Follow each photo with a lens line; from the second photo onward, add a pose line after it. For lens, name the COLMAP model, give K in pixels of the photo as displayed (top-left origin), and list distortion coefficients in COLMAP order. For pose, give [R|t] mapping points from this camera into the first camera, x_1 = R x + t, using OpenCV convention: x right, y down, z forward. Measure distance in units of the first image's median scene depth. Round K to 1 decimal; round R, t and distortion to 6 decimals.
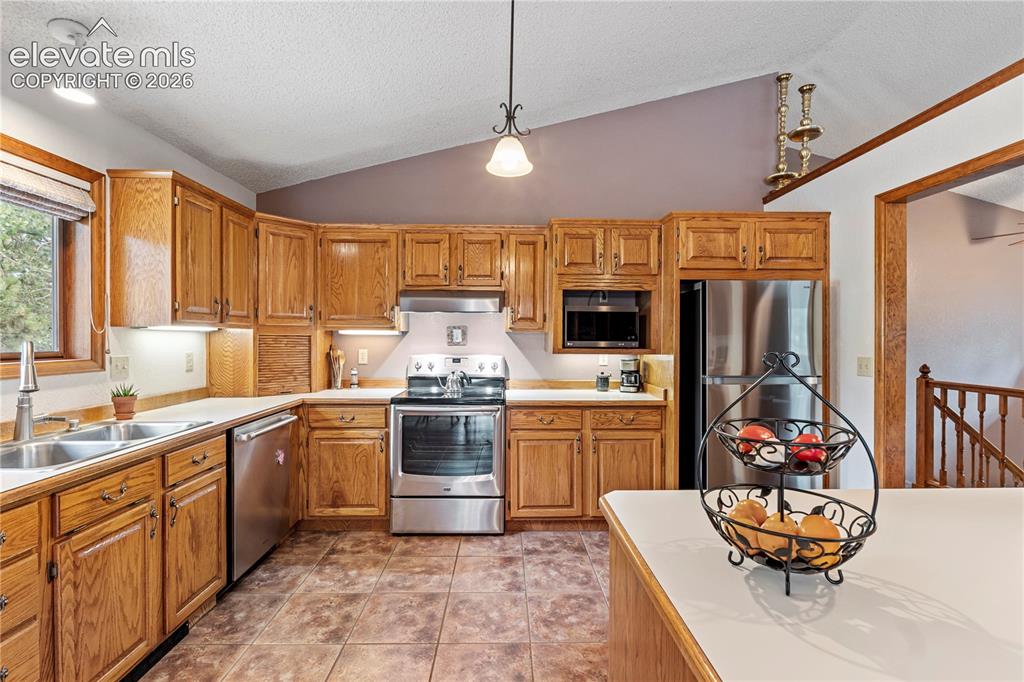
lens RADIAL K [[468.7, 0, 516.9], [0, 468.7, 339.4], [0, 0, 1]] dist [-0.004745, -0.001031]
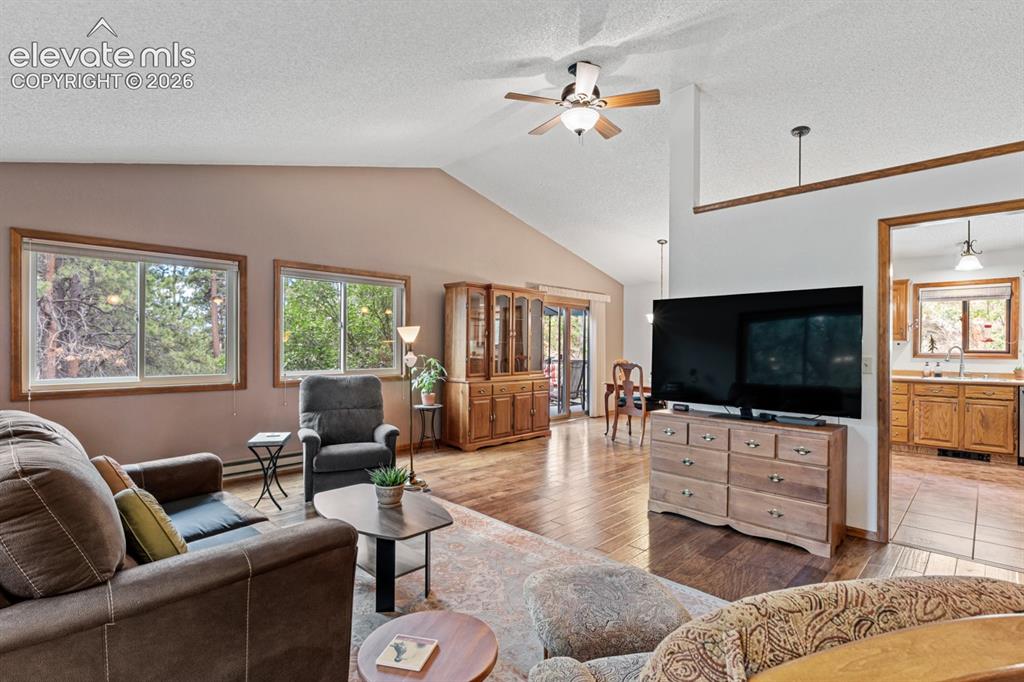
lens RADIAL K [[487.6, 0, 518.6], [0, 487.6, 344.7], [0, 0, 1]] dist [0.003671, 0.000928]
pose [[-0.710069, -0.005100, -0.704114, 1.999357], [-0.009073, 0.999957, 0.001907, 0.008485], [0.704074, 0.007742, -0.710084, 0.725504]]
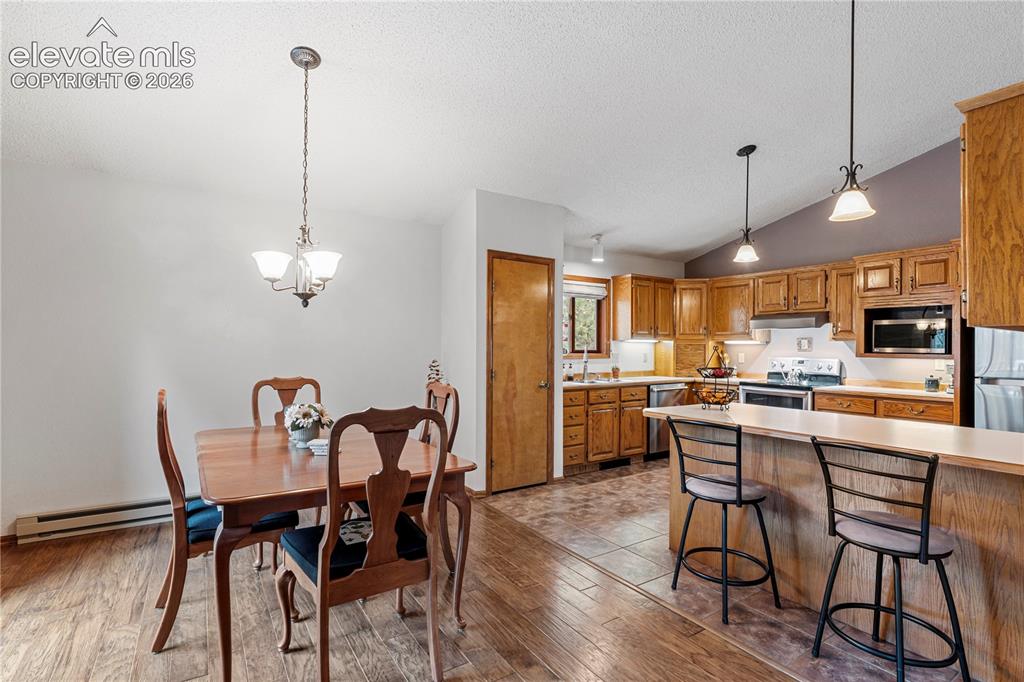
lens RADIAL K [[487.6, 0, 520.0], [0, 487.6, 345.2], [0, 0, 1]] dist [0.003671, 0.000928]
pose [[0.540538, -0.002869, -0.841315, 0.768361], [-0.009122, 0.999915, -0.009271, 0.019342], [0.841270, 0.012686, 0.540466, -0.594713]]
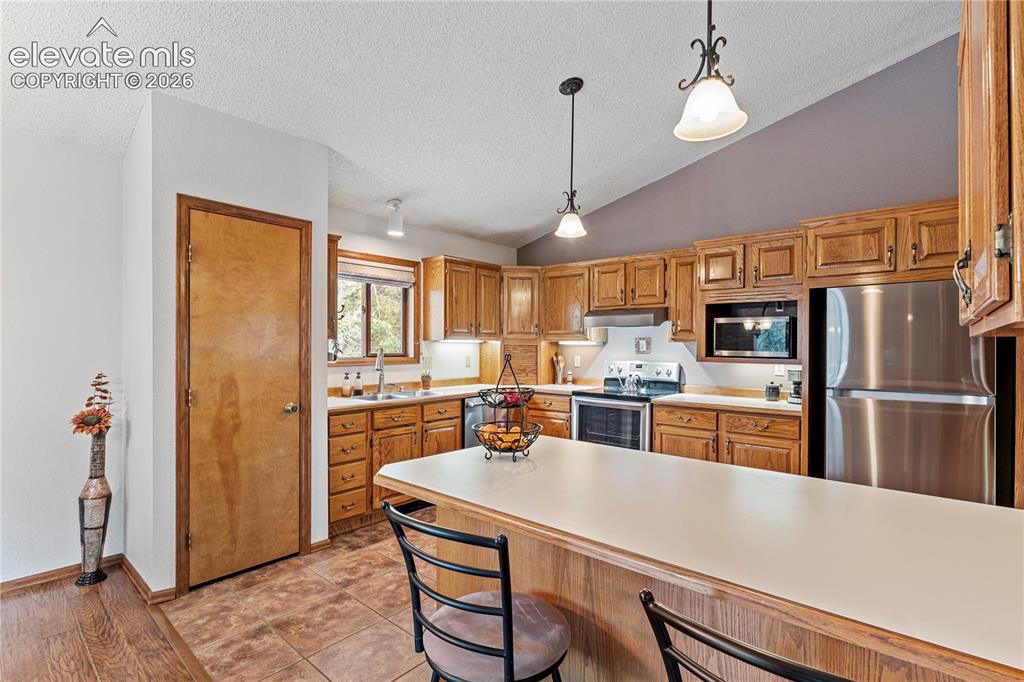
lens RADIAL K [[487.6, 0, 515.2], [0, 487.6, 345.6], [0, 0, 1]] dist [0.003671, 0.000928]
pose [[0.742347, 0.000562, -0.670016, 0.563226], [-0.005699, 0.999969, -0.005476, 0.001465], [0.669992, 0.007884, 0.742327, -0.172048]]
